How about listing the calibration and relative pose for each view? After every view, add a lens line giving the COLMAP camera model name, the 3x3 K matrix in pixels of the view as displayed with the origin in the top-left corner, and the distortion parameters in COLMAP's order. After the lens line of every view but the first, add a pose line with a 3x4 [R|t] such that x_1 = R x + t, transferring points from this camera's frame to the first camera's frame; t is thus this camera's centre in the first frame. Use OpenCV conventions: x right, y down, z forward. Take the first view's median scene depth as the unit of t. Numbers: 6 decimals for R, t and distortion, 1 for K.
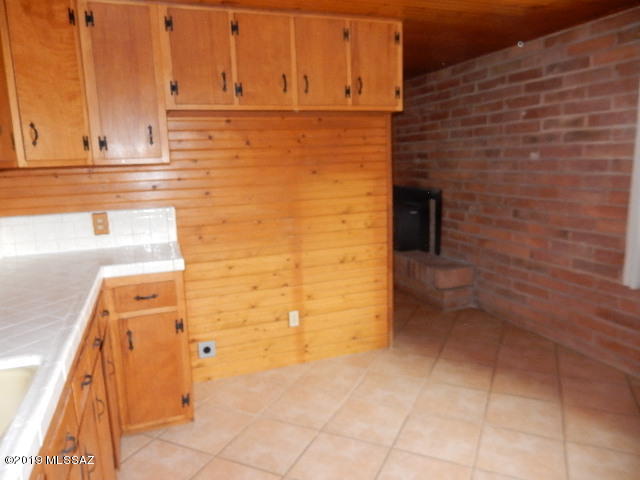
lens RADIAL K [[467.4, 0, 319.4], [0, 467.4, 238.6], [0, 0, 1]] dist [0.001776, 0.005279]
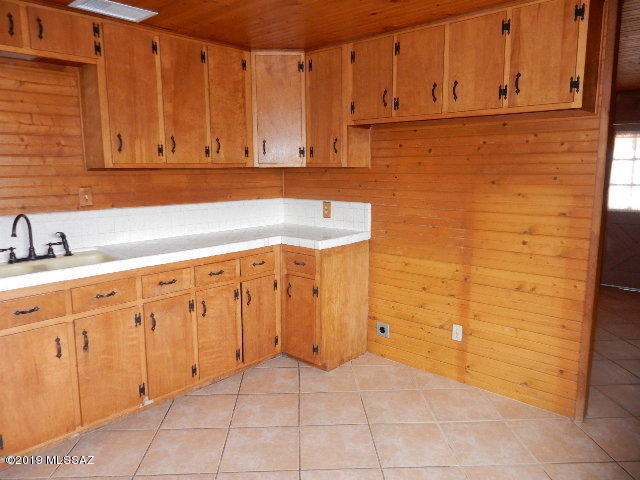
lens RADIAL K [[467.4, 0, 319.9], [0, 467.4, 240.8], [0, 0, 1]] dist [0.001776, 0.005279]
pose [[0.469718, 0.169331, -0.866425, 0.634161], [-0.161462, 0.981356, 0.104259, -0.071363], [0.867926, 0.090922, 0.488301, 0.276032]]
